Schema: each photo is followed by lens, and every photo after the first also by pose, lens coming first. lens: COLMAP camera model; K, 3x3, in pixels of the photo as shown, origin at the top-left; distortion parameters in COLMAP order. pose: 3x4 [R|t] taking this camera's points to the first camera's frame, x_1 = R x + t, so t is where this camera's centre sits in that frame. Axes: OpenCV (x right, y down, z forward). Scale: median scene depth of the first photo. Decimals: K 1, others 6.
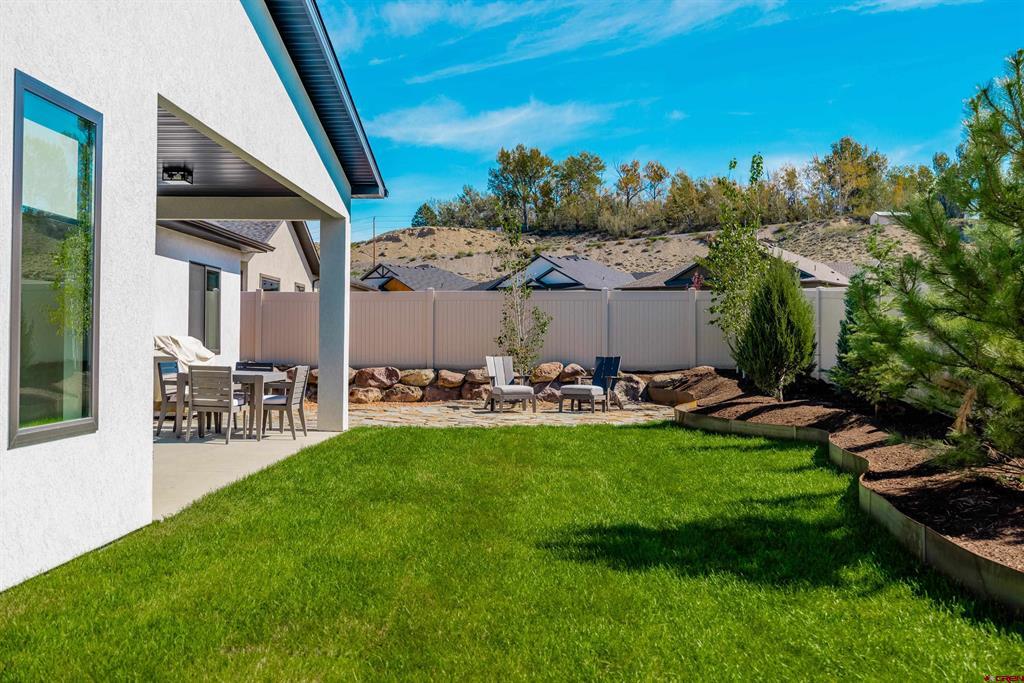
lens RADIAL K [[952.0, 0, 509.9], [0, 952.0, 342.0], [0, 0, 1]] dist [0.009427, 0.000000]
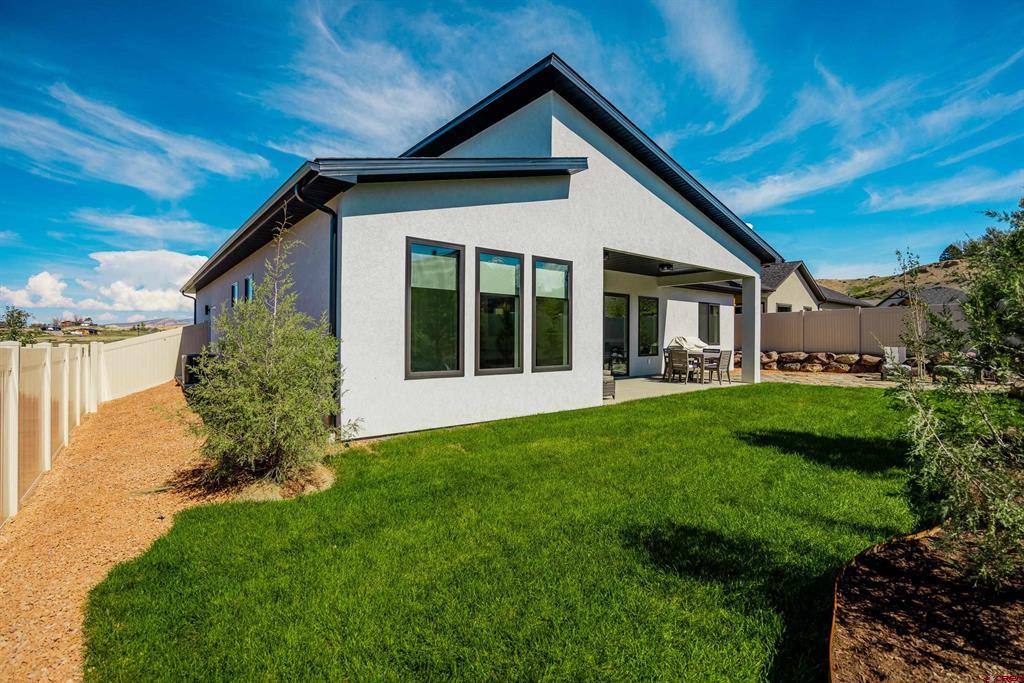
lens RADIAL K [[480.6, 0, 512.2], [0, 480.6, 339.6], [0, 0, 1]] dist [-0.003303, -0.000583]
pose [[0.660260, -0.006662, -0.751007, 0.155710], [0.006387, 0.999974, -0.003256, 0.001205], [0.751010, -0.002647, 0.660286, -0.030847]]
